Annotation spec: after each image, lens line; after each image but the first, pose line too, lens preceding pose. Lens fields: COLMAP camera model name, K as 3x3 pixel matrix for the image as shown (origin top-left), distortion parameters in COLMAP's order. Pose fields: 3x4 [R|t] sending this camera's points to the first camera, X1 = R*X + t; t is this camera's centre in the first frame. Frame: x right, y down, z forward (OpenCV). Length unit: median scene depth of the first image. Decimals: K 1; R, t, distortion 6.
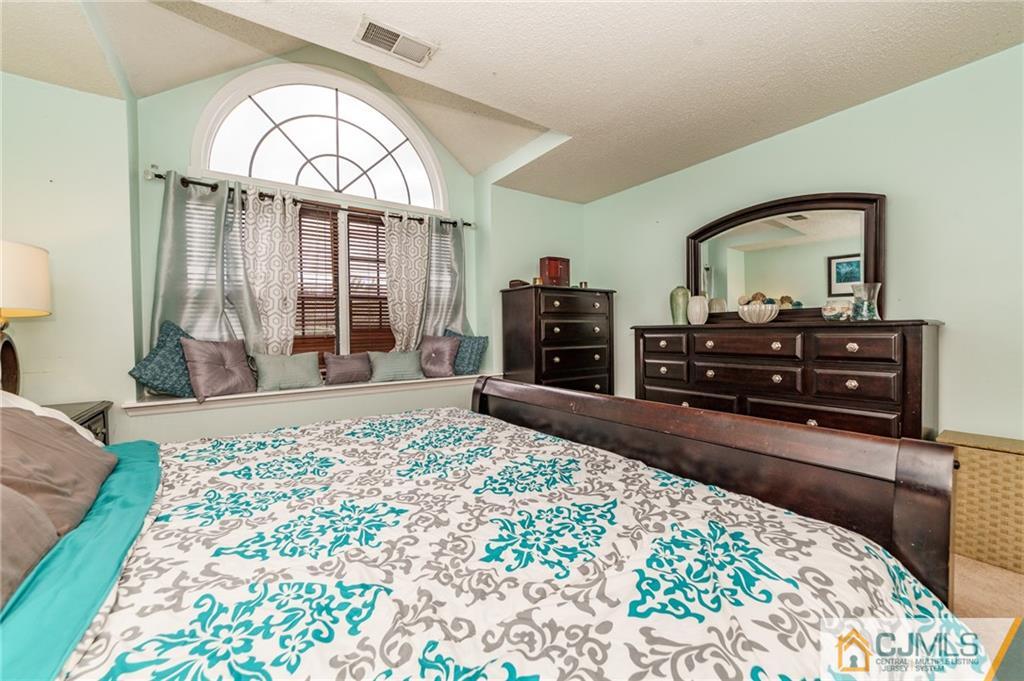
lens RADIAL K [[397.4, 0, 508.4], [0, 397.4, 338.2], [0, 0, 1]] dist [0.001360, 0.000090]
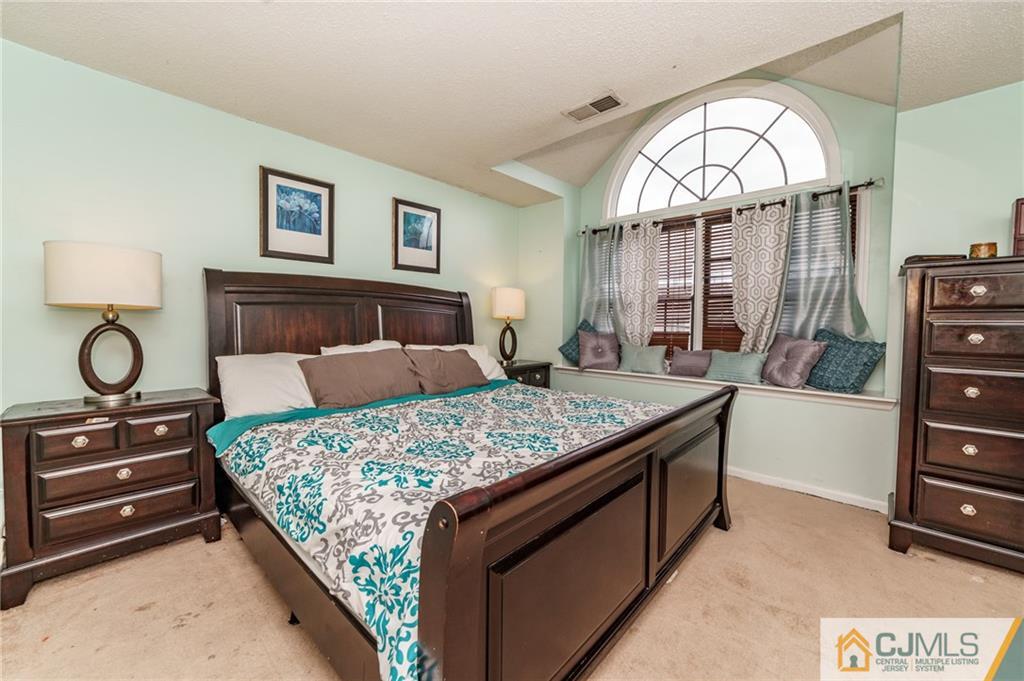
lens RADIAL K [[397.4, 0, 514.7], [0, 397.4, 339.3], [0, 0, 1]] dist [0.001360, 0.000090]
pose [[0.241729, 0.055495, -0.968756, 0.534531], [-0.034368, 0.998227, 0.048607, -0.026233], [0.969735, 0.021545, 0.243207, 0.257750]]
